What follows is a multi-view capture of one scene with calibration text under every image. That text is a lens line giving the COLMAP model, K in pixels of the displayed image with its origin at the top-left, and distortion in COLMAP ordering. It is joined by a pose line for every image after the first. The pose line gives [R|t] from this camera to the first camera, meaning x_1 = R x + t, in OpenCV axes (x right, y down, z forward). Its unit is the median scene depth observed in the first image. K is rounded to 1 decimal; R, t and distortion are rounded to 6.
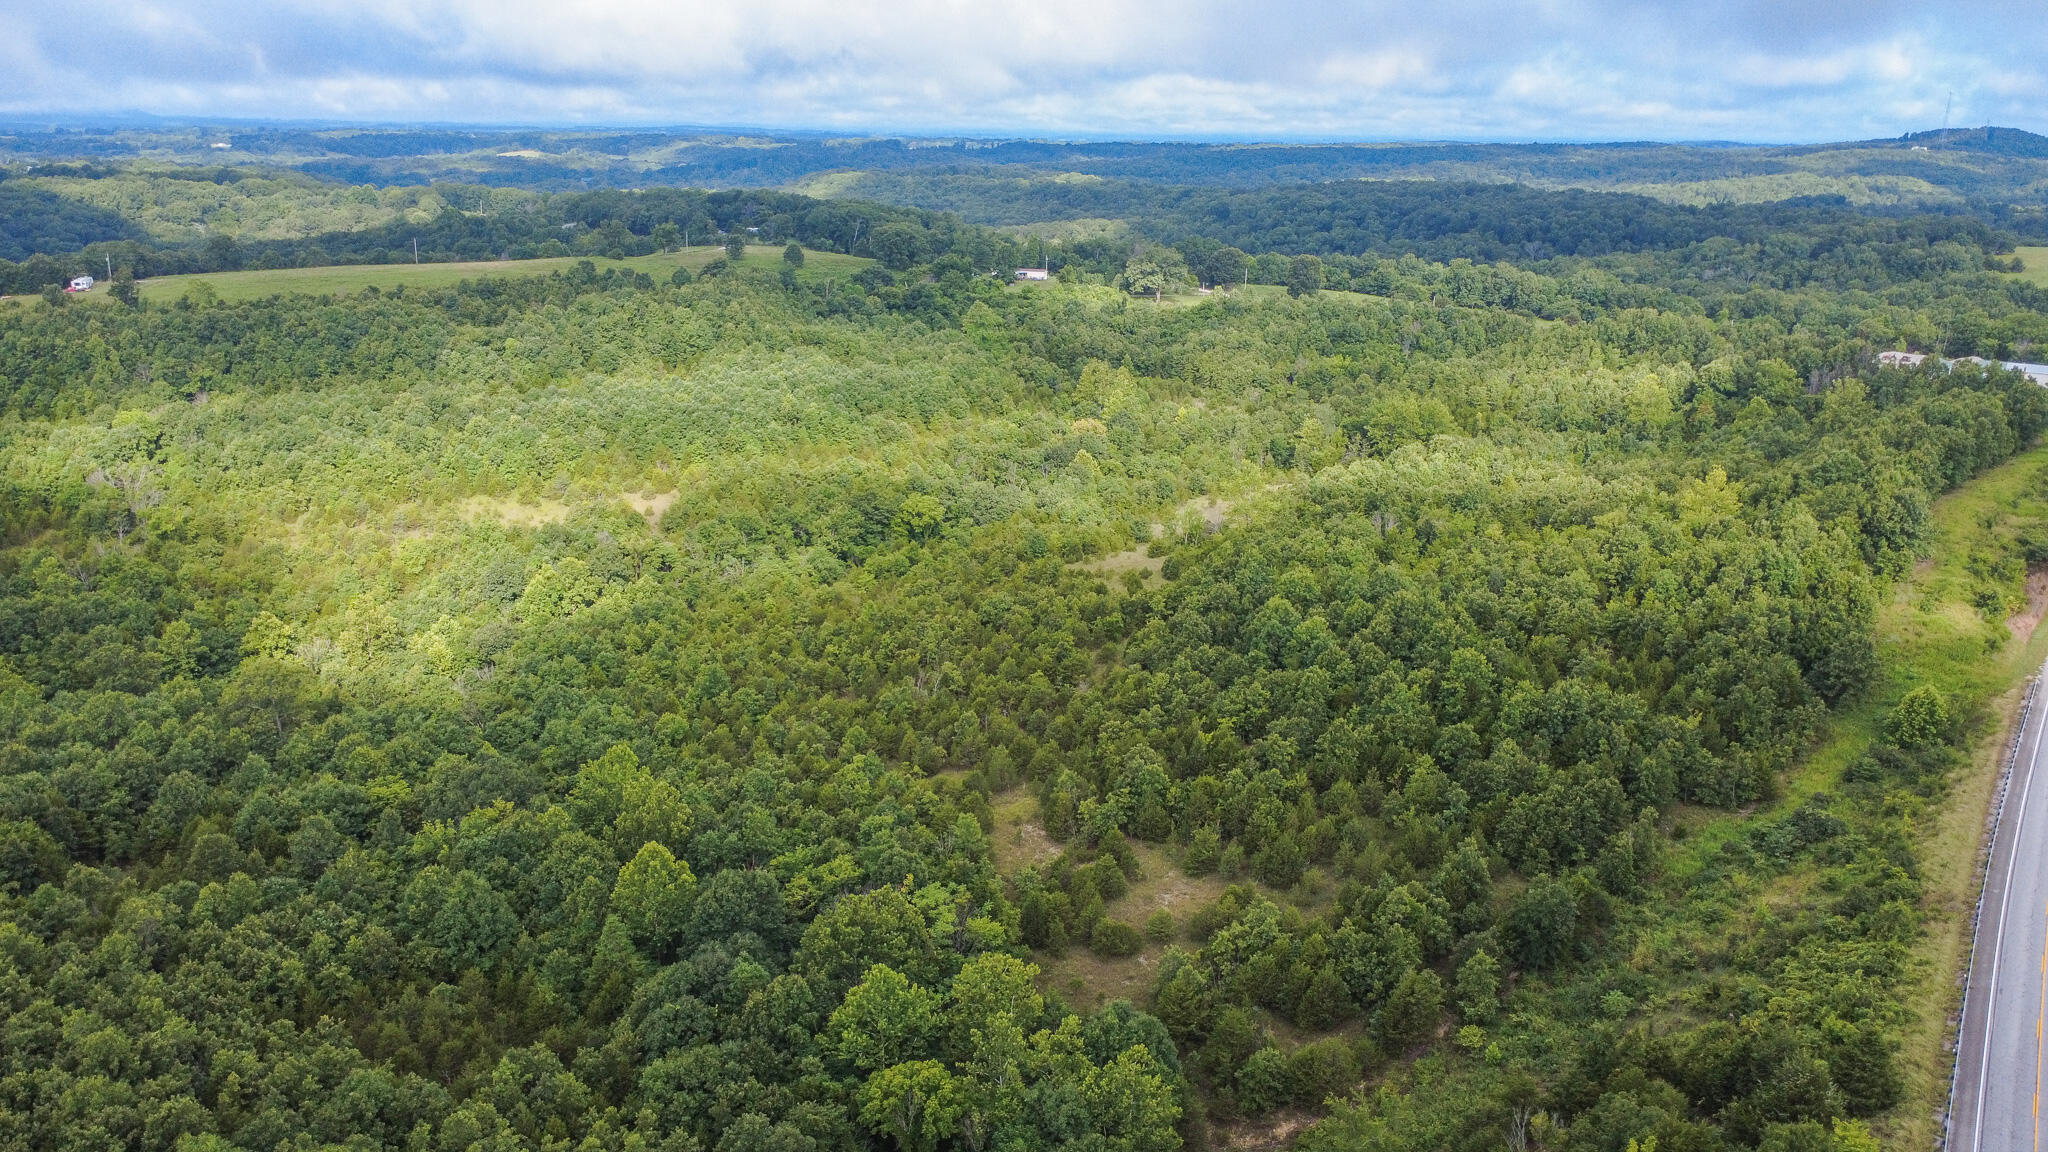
lens RADIAL K [[1531.1, 0, 1022.5], [0, 1531.1, 577.0], [0, 0, 1]] dist [0.002689, -0.002938]
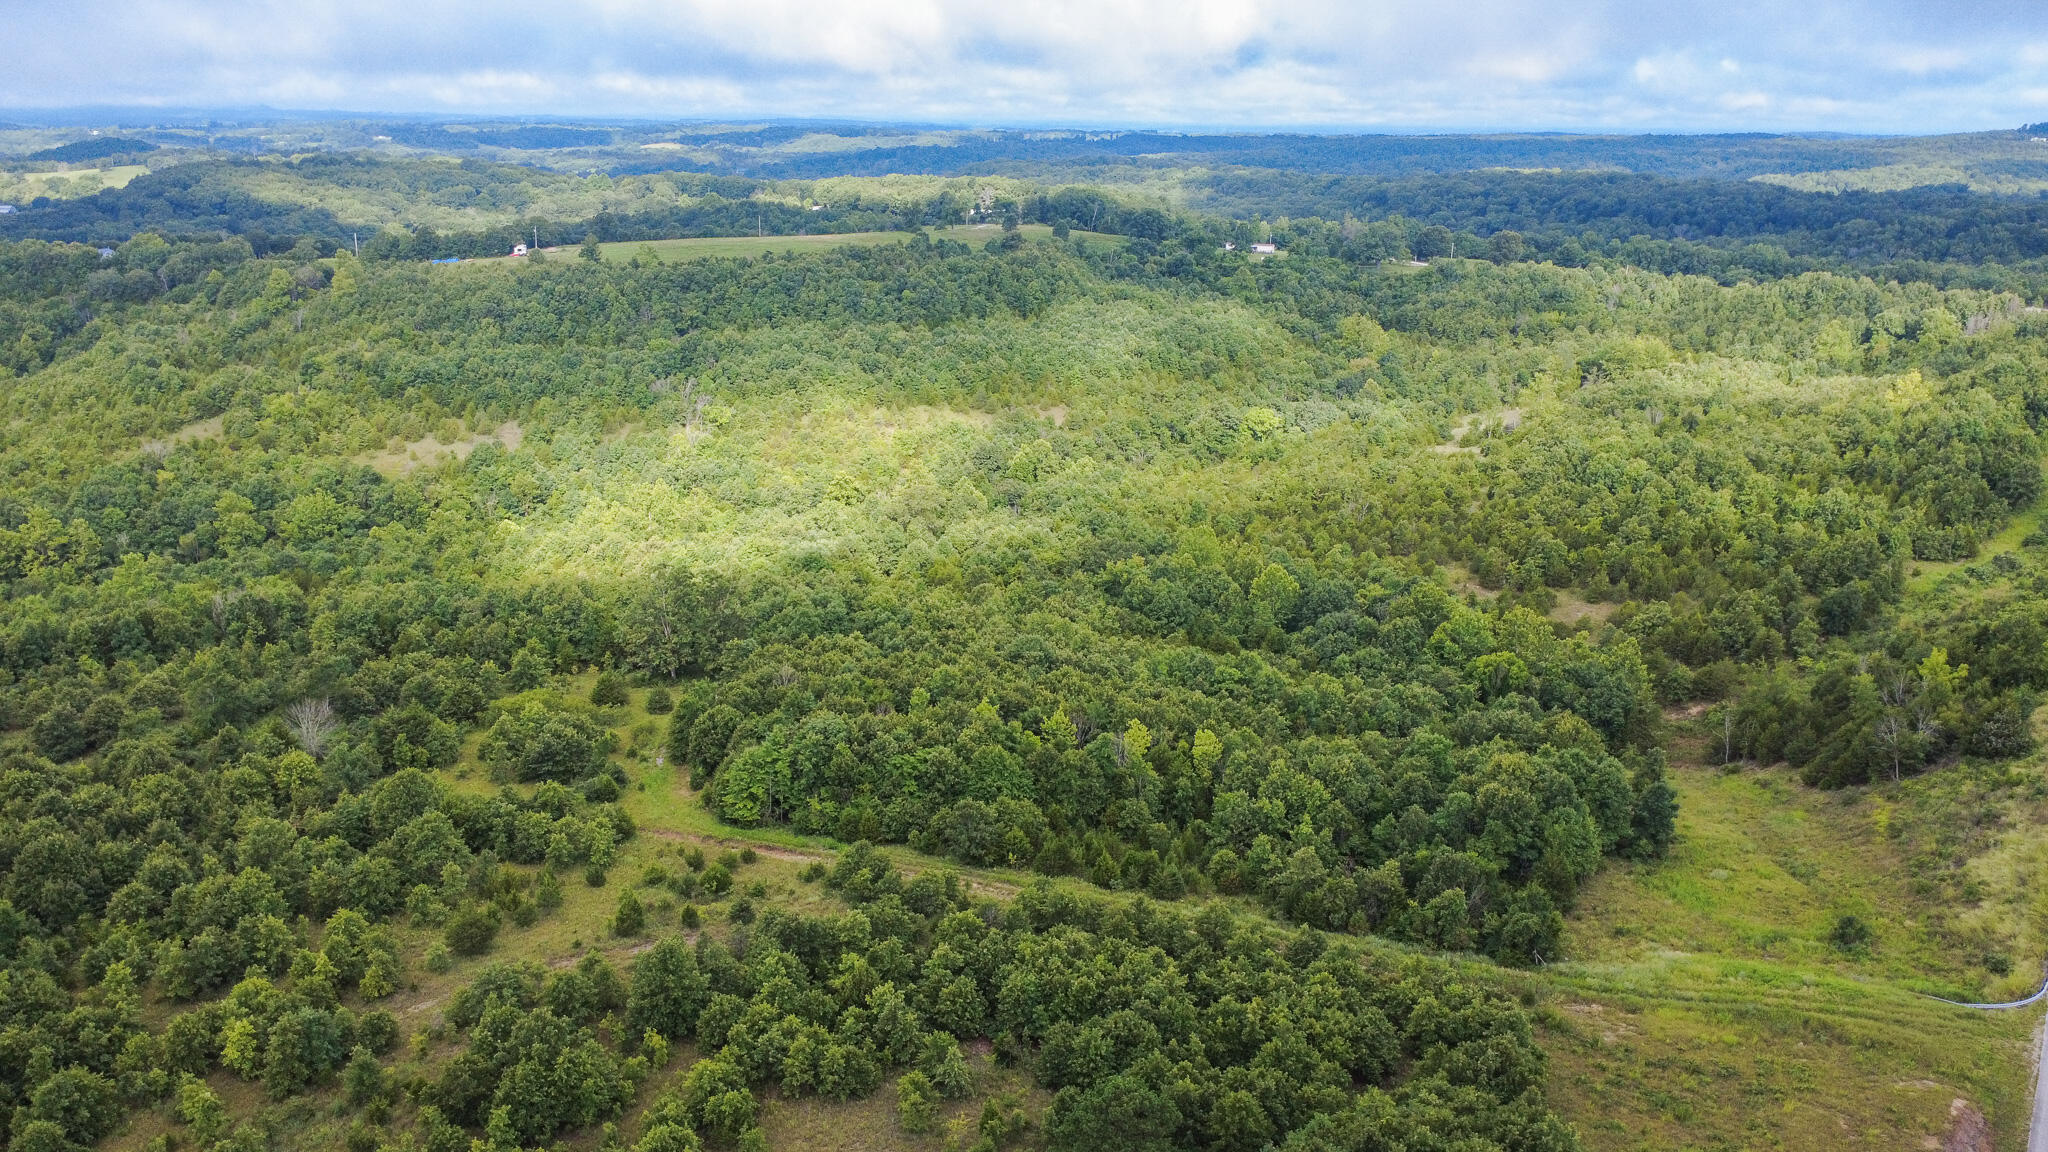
lens RADIAL K [[1531.1, 0, 1025.3], [0, 1531.1, 573.6], [0, 0, 1]] dist [0.002689, -0.002938]
pose [[0.998707, 0.012994, -0.049139, -0.177152], [-0.012856, 0.999912, 0.003123, 0.075467], [0.049176, -0.002487, 0.998787, -0.268288]]
